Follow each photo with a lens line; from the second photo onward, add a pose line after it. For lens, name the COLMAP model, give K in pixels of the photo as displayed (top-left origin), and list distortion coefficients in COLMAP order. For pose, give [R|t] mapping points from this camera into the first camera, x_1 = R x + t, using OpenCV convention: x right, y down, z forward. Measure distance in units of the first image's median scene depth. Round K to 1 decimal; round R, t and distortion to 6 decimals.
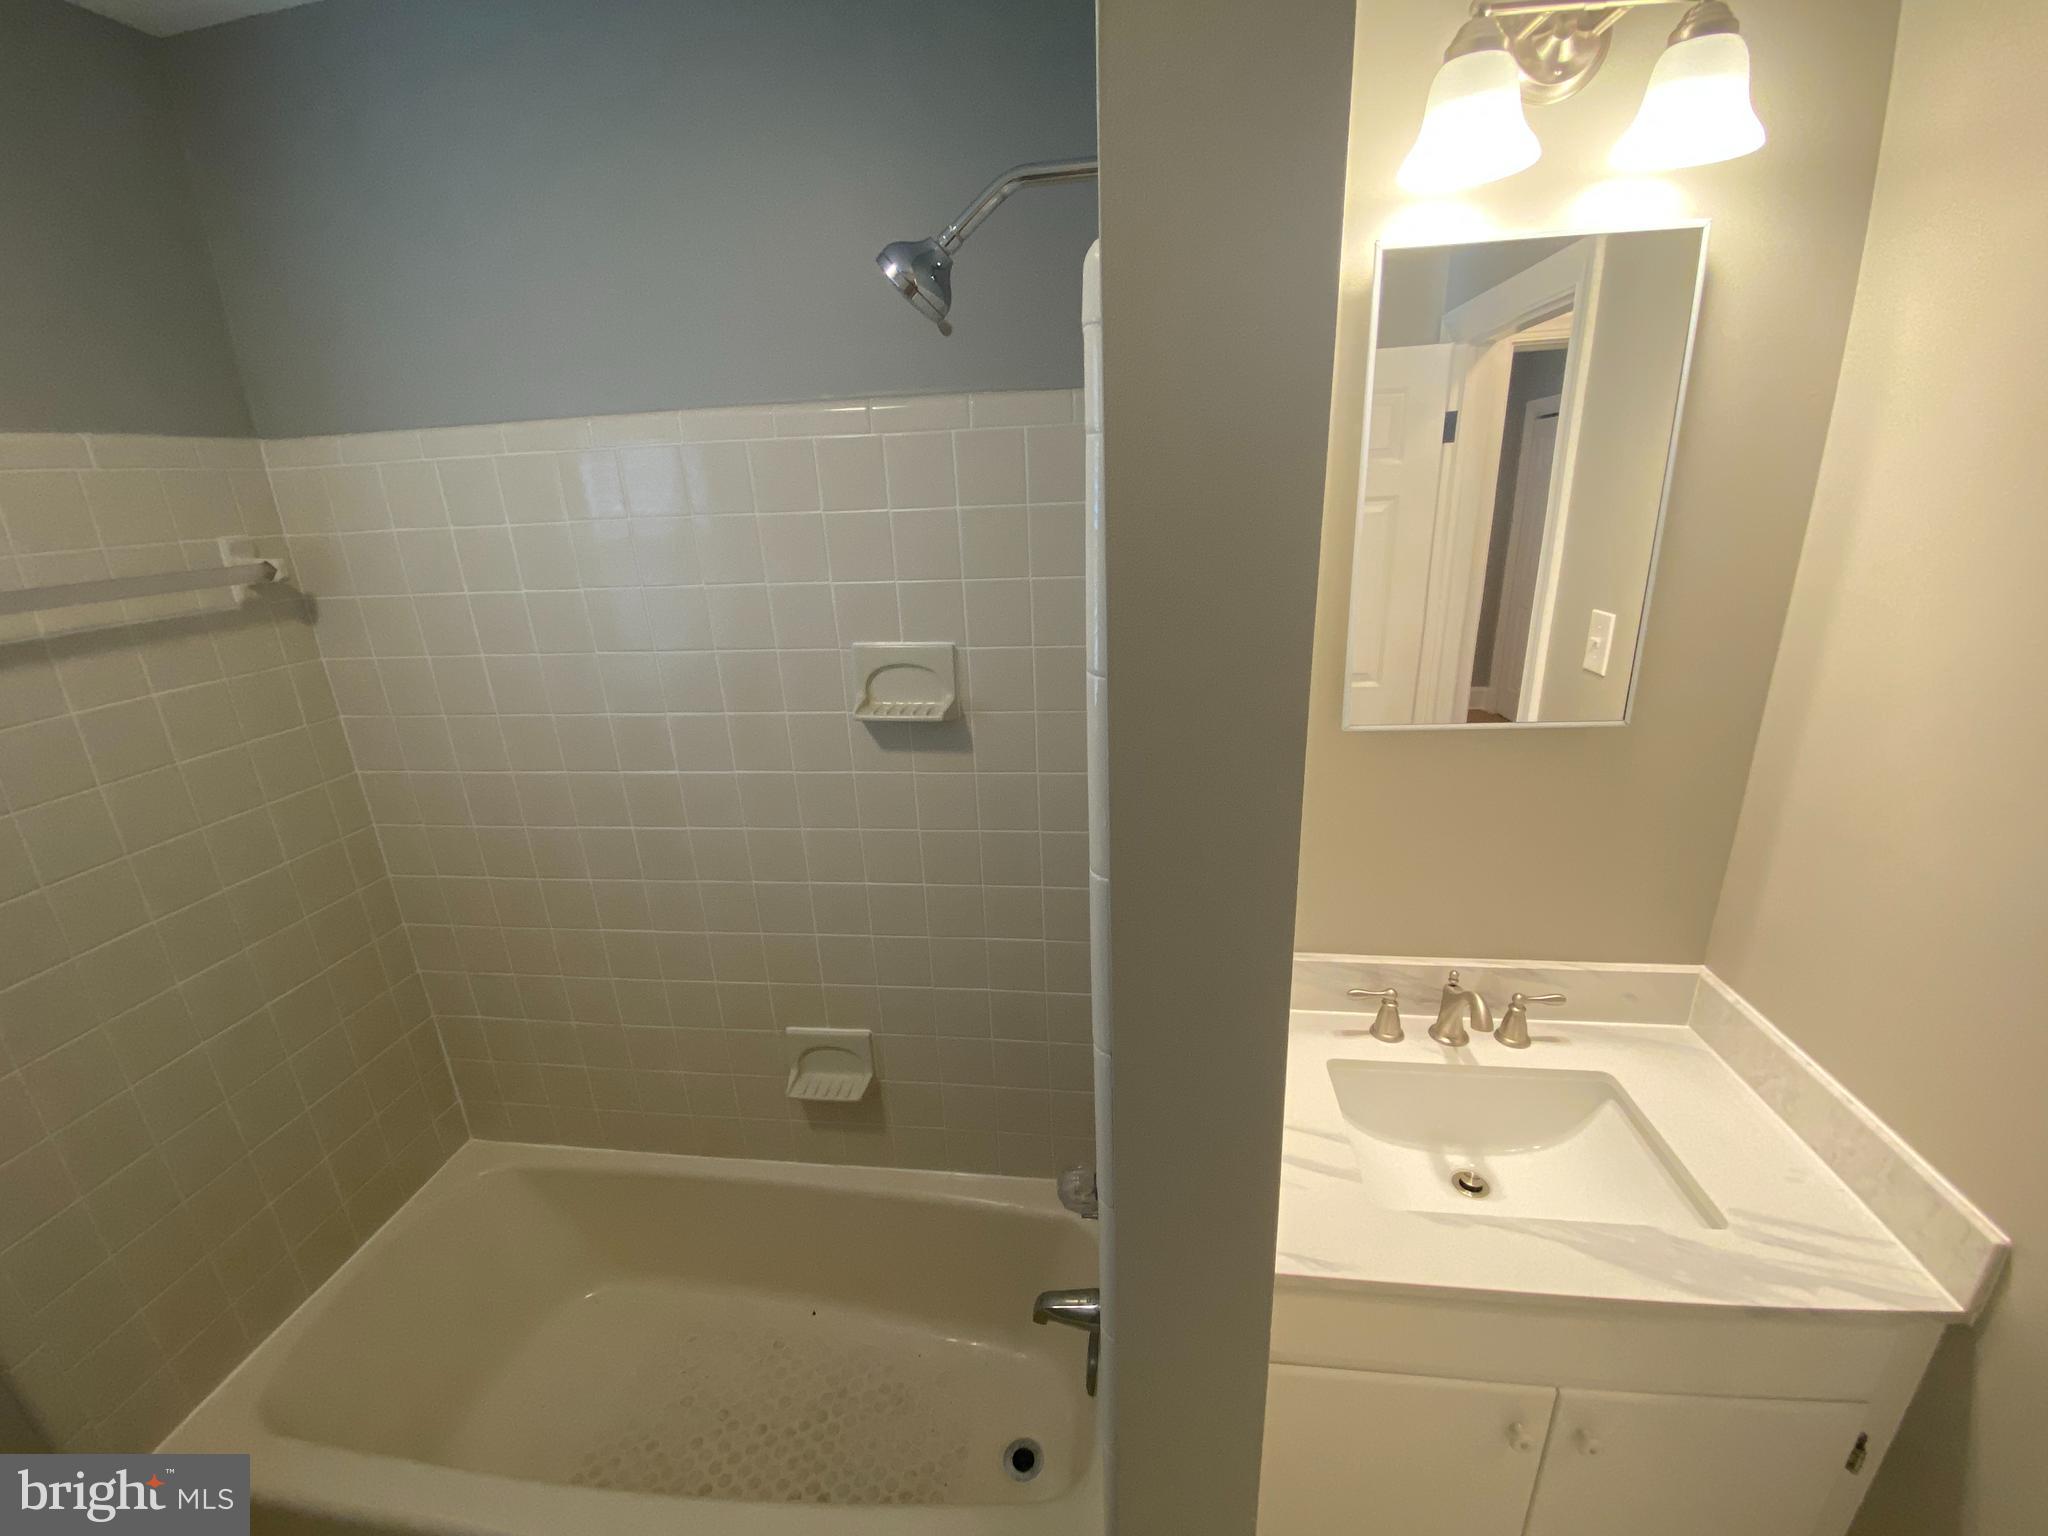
lens RADIAL K [[835.1, 0, 1027.3], [0, 835.1, 768.5], [0, 0, 1]] dist [0.036450, -0.028183]
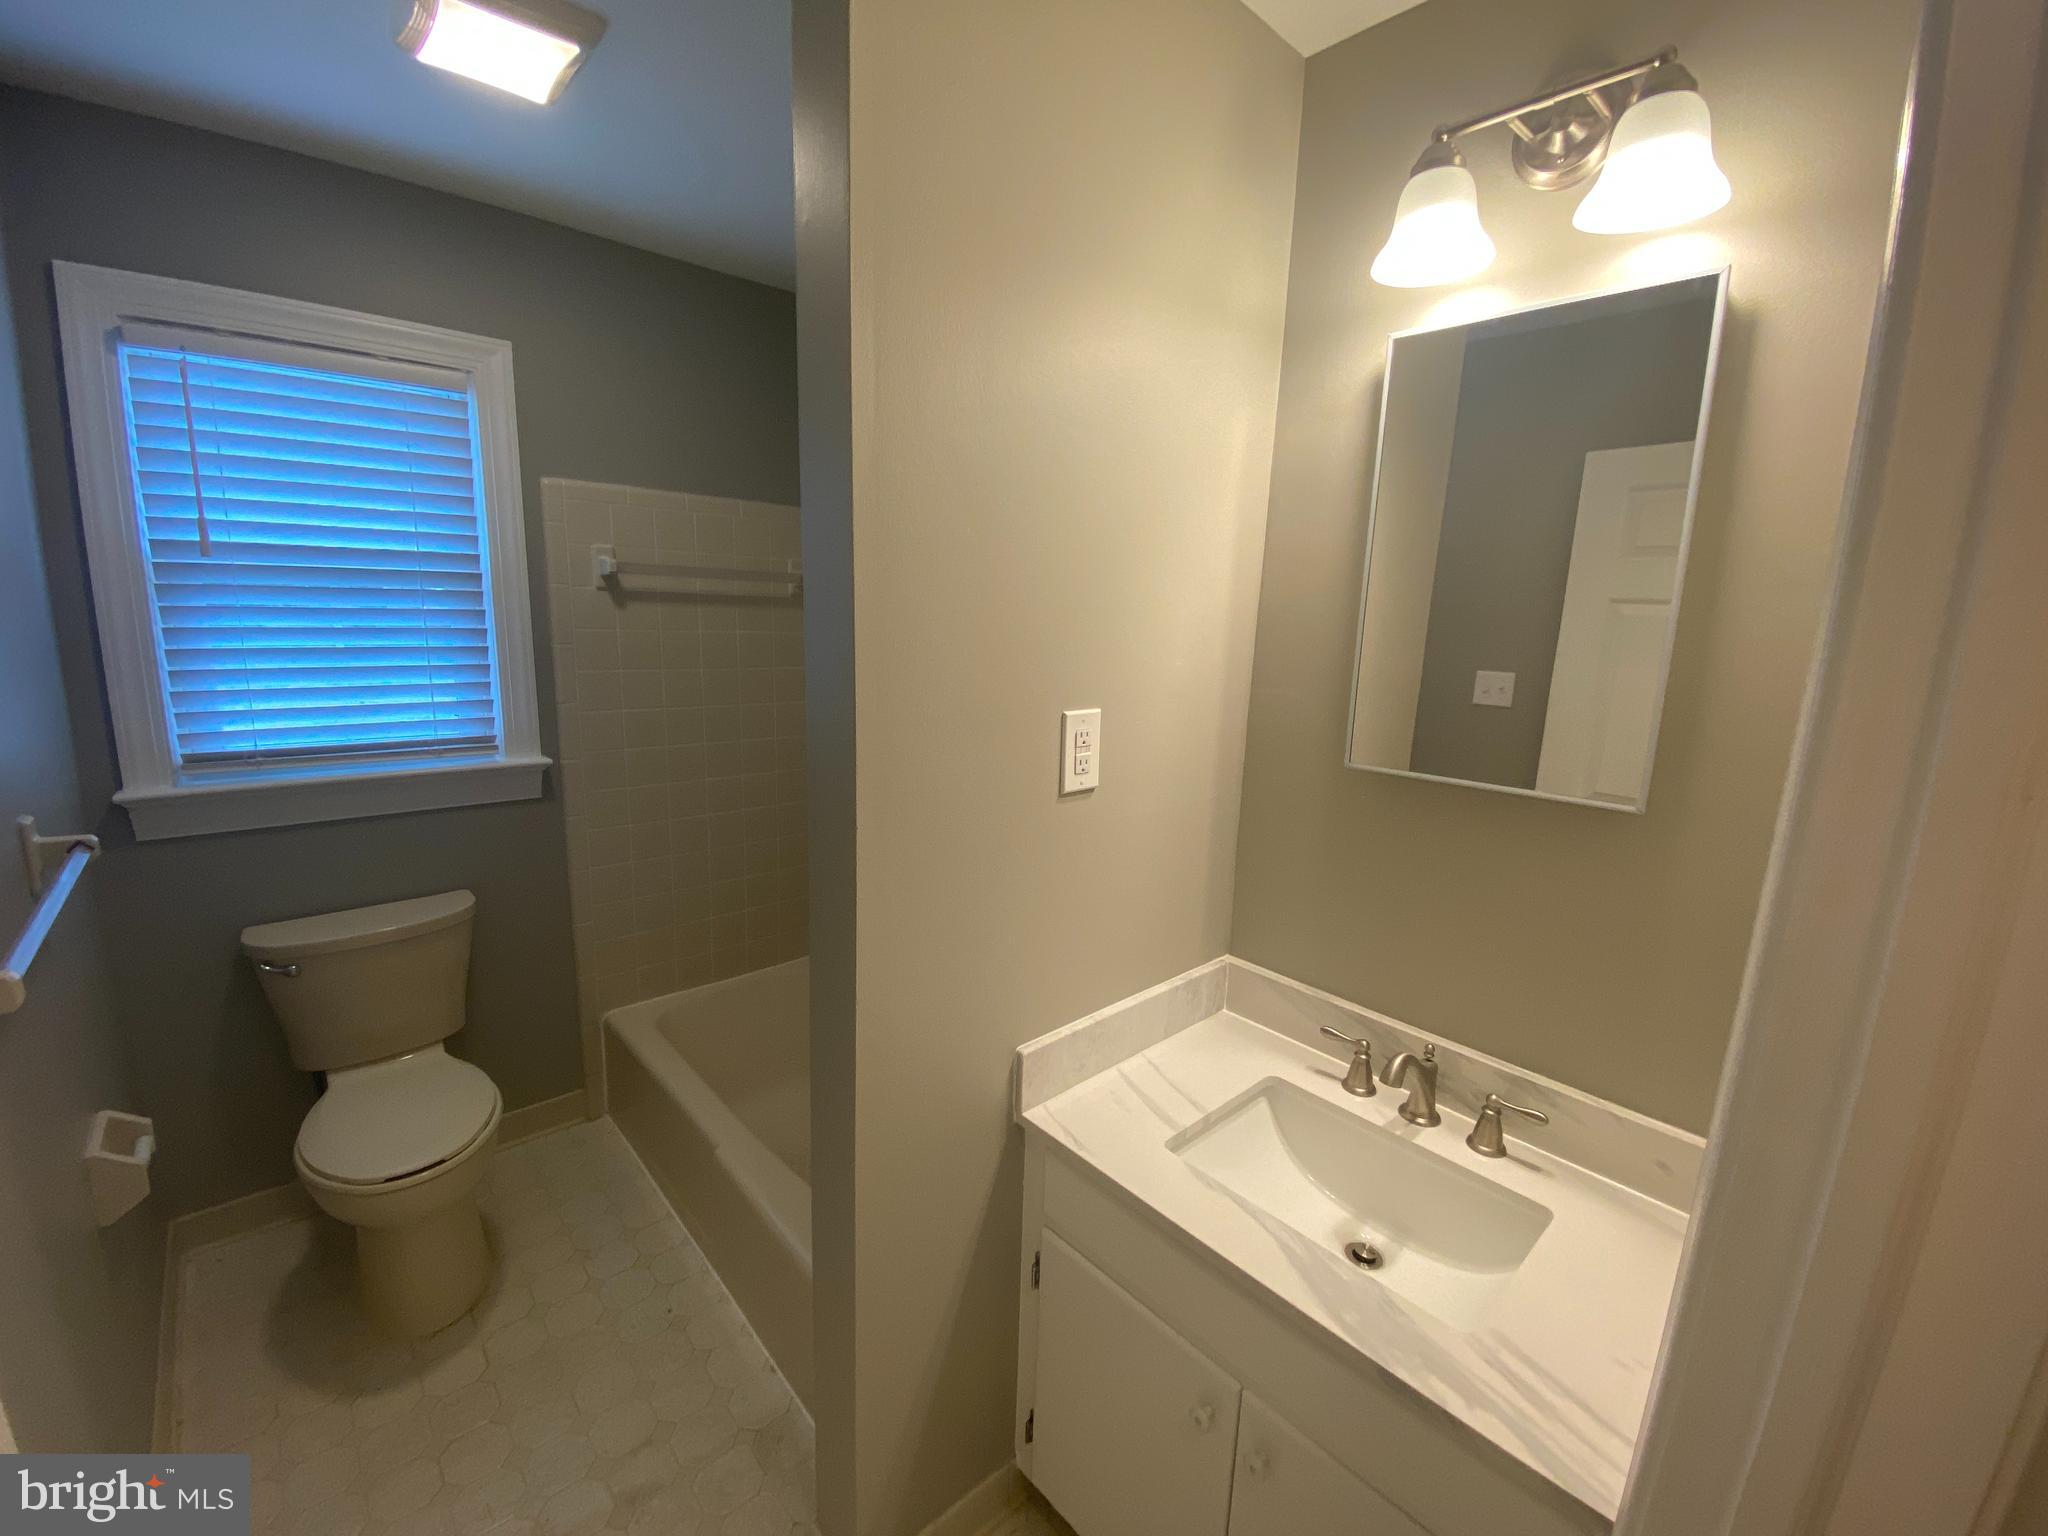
lens RADIAL K [[832.8, 0, 1029.0], [0, 832.8, 764.5], [0, 0, 1]] dist [0.038629, -0.033263]
pose [[0.765740, 0.189330, -0.614651, 0.716024], [-0.263404, 0.964182, -0.031157, 0.090012], [0.586737, 0.185760, 0.788183, -0.066875]]
